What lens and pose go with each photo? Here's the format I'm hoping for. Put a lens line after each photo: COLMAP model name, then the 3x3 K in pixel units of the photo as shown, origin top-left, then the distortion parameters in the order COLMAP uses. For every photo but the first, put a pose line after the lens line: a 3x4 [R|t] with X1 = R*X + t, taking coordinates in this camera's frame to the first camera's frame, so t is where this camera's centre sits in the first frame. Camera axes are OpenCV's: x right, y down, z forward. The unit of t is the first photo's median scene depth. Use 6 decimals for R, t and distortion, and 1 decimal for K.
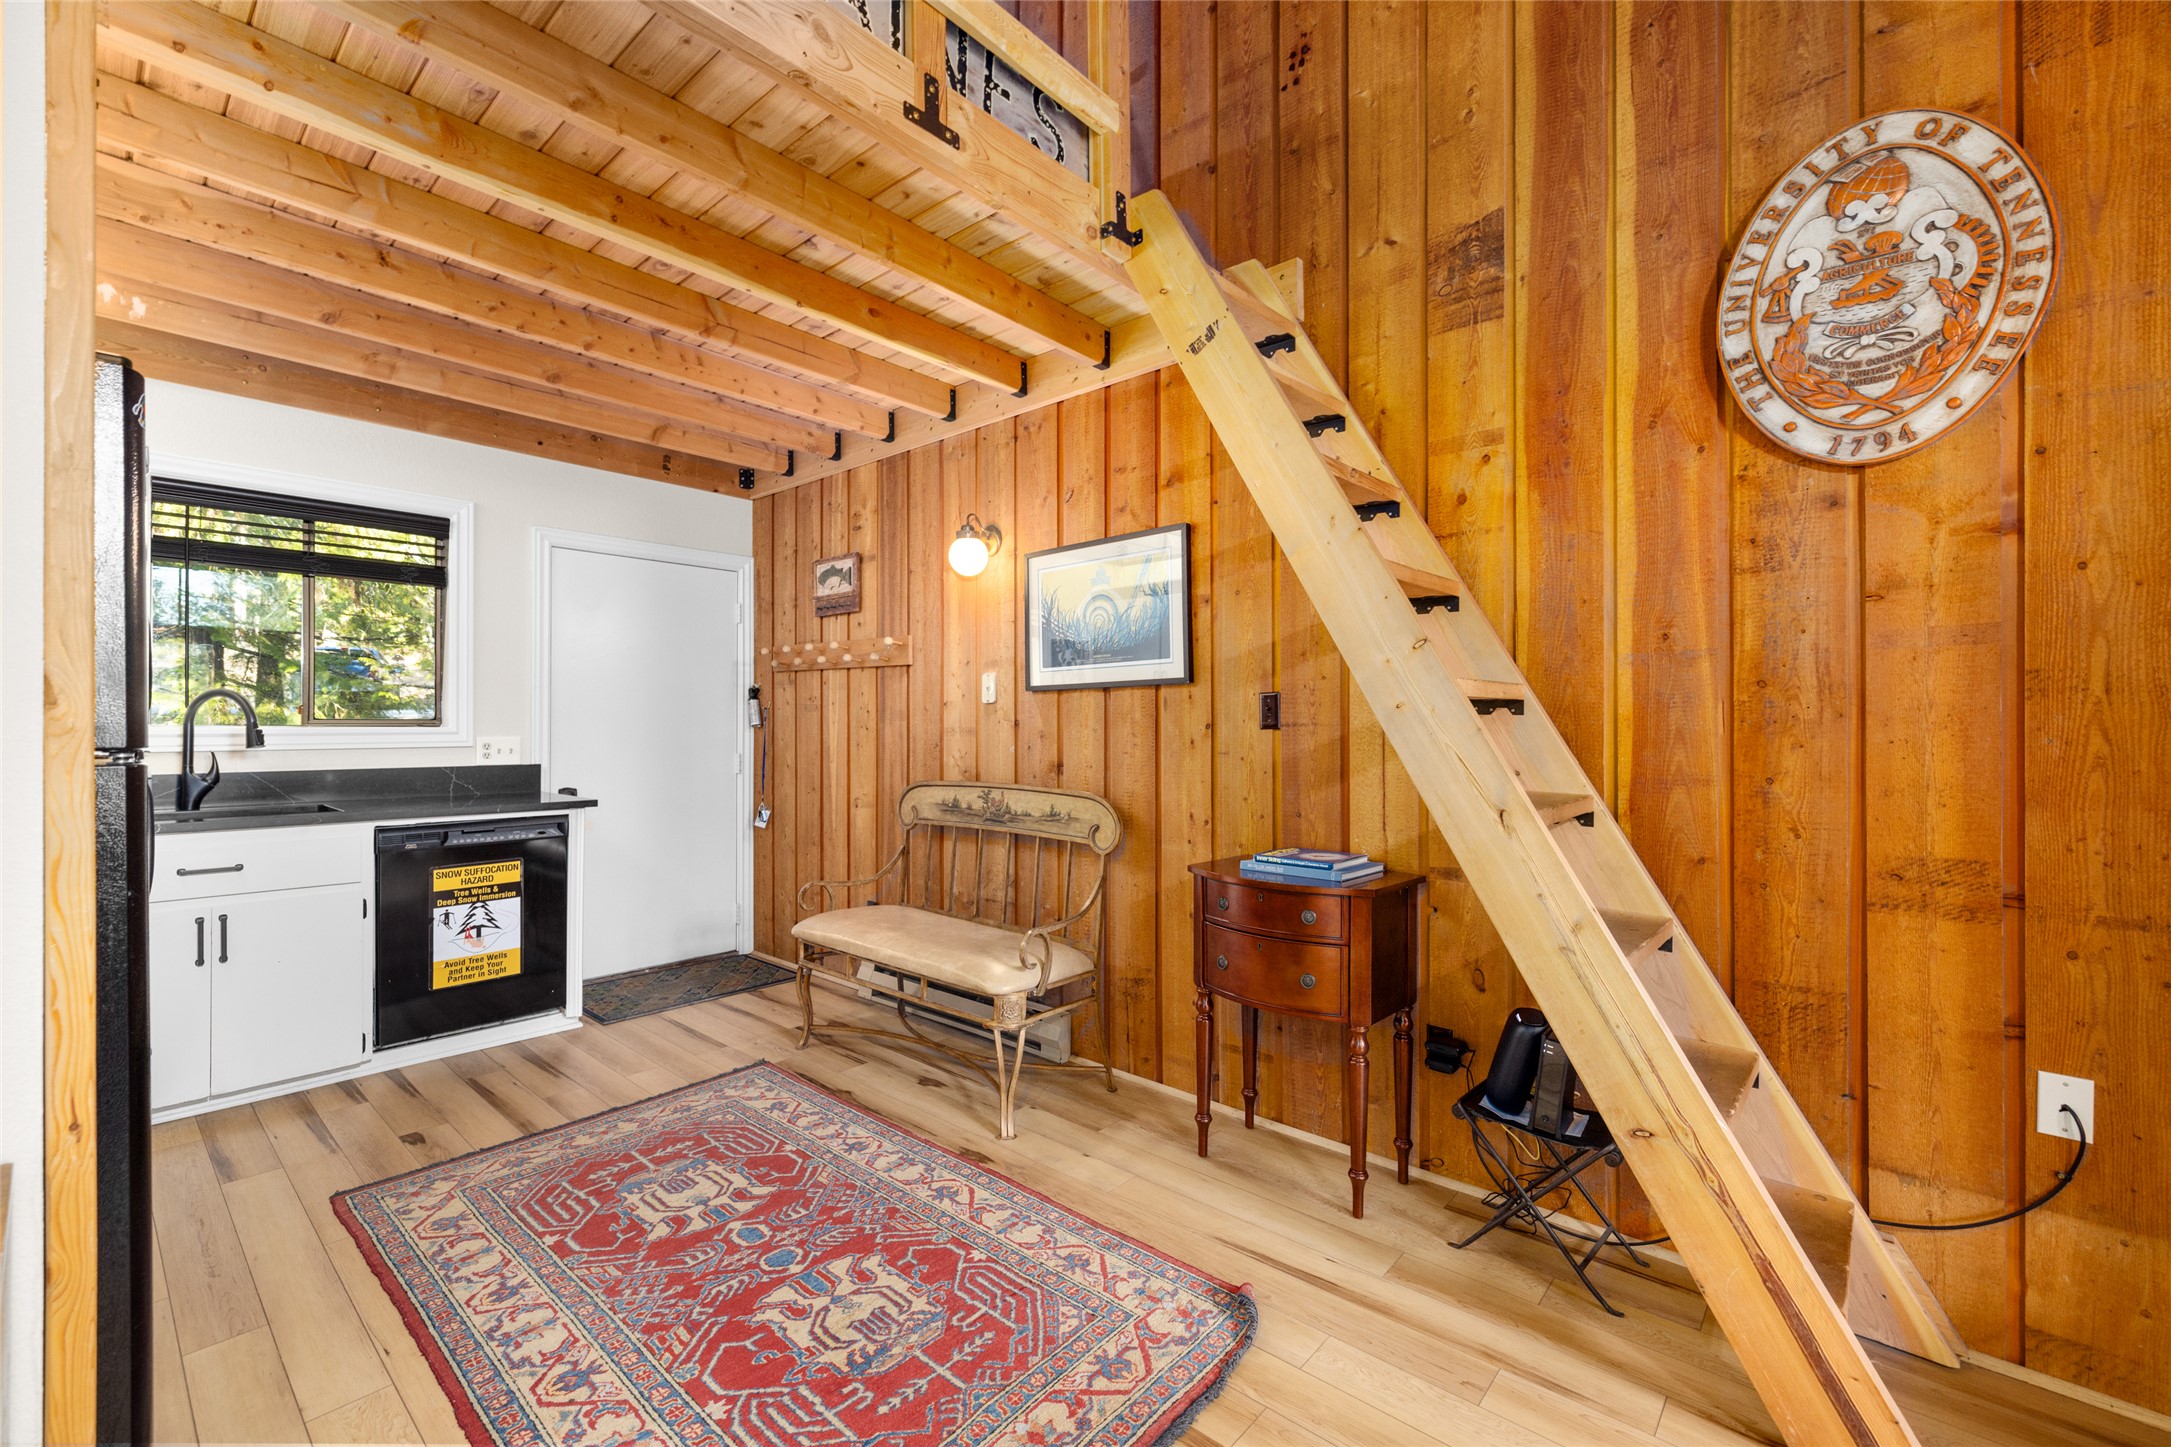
lens RADIAL K [[912.5, 0, 1080.4], [0, 912.5, 722.0], [0, 0, 1]] dist [-0.001163, 0.000210]
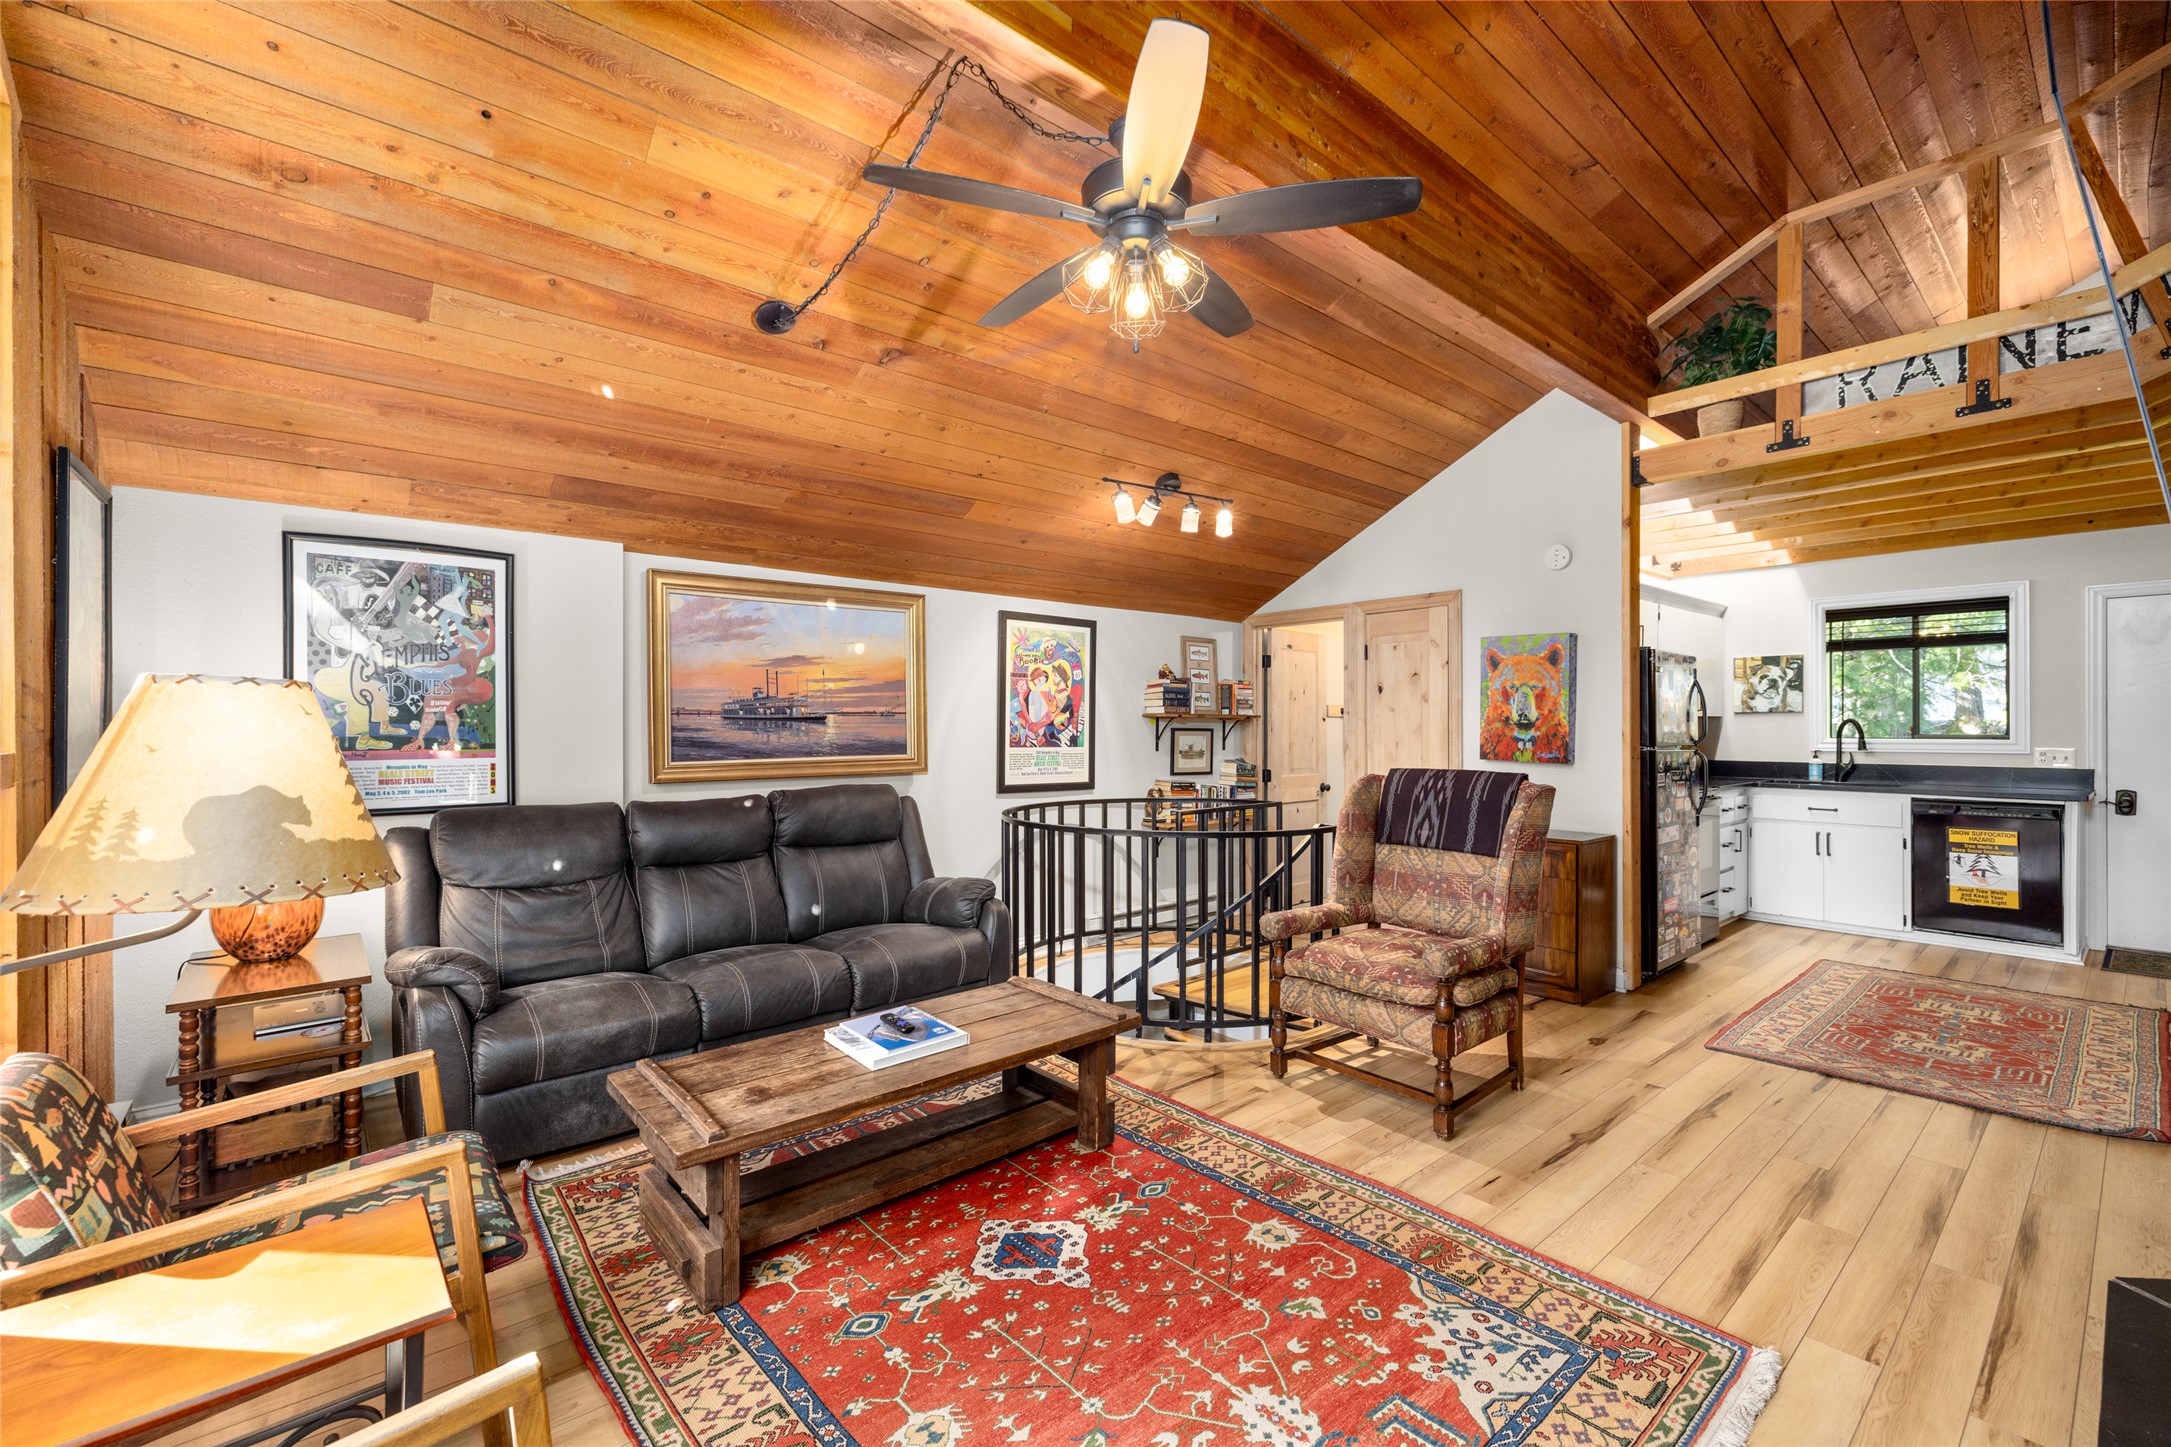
lens RADIAL K [[912.5, 0, 1073.8], [0, 912.5, 717.8], [0, 0, 1]] dist [-0.001163, 0.000210]
pose [[-0.150446, -0.014500, -0.988512, 1.660510], [0.000359, 0.999892, -0.014721, -0.015964], [0.988618, -0.002570, -0.150424, -0.433713]]
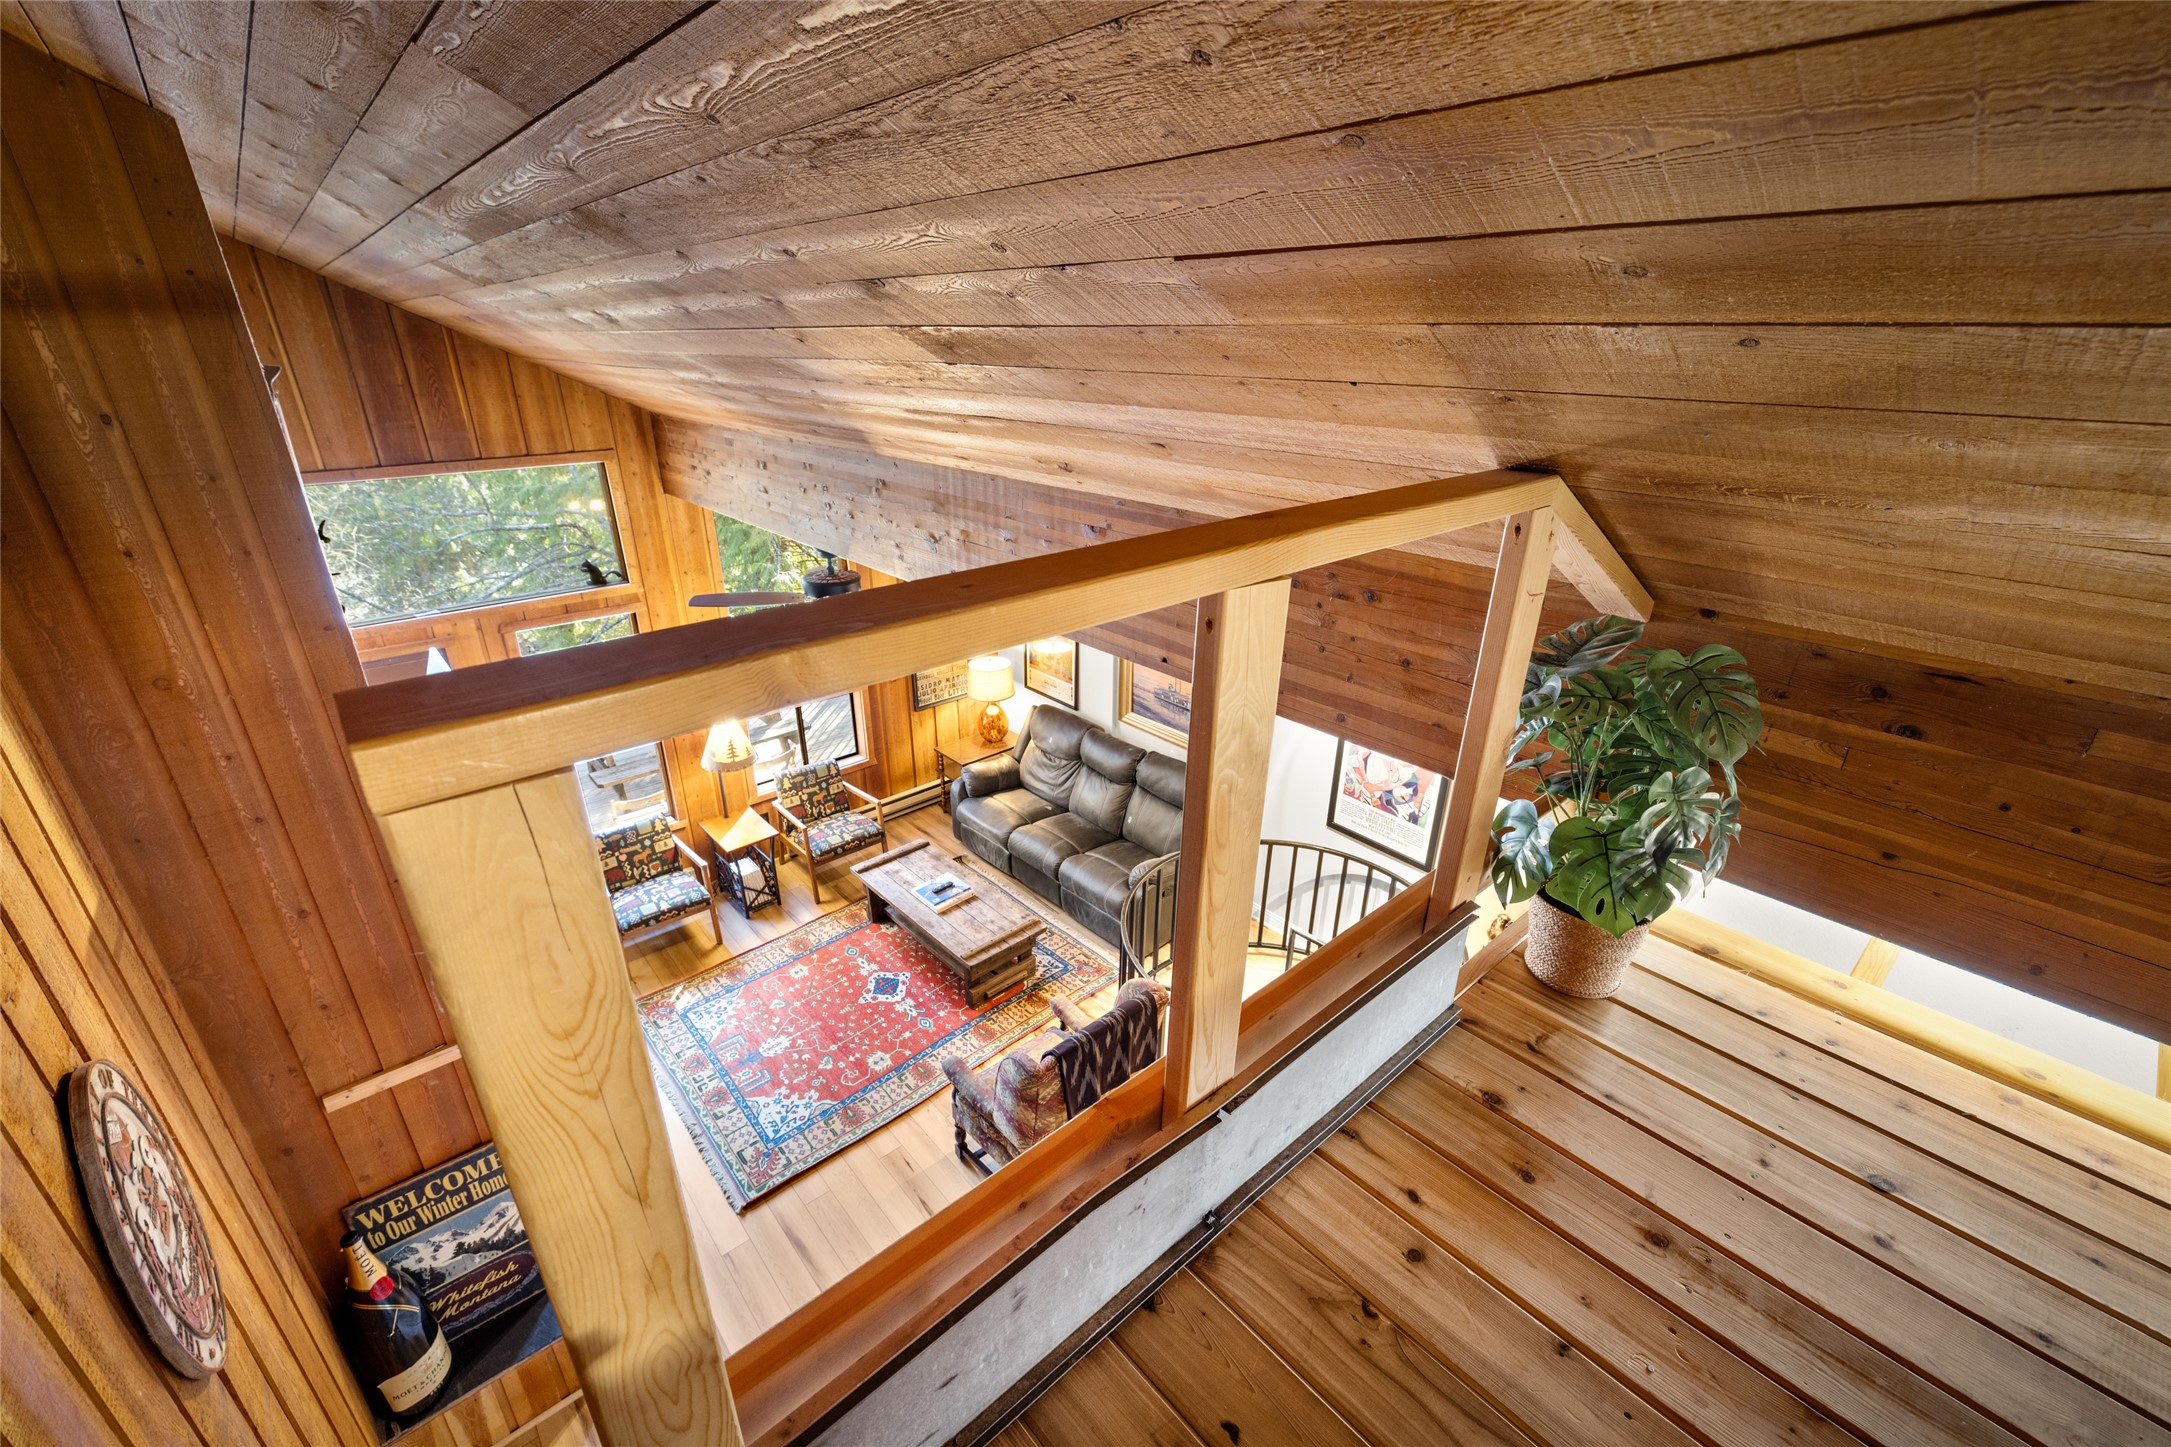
lens RADIAL K [[912.5, 0, 1072.3], [0, 912.5, 718.2], [0, 0, 1]] dist [-0.001163, 0.000210]
pose [[-0.989975, -0.055853, 0.129732, -0.139178], [0.000223, 0.917872, 0.396877, -1.119942], [-0.141244, 0.392927, -0.908657, 1.290811]]
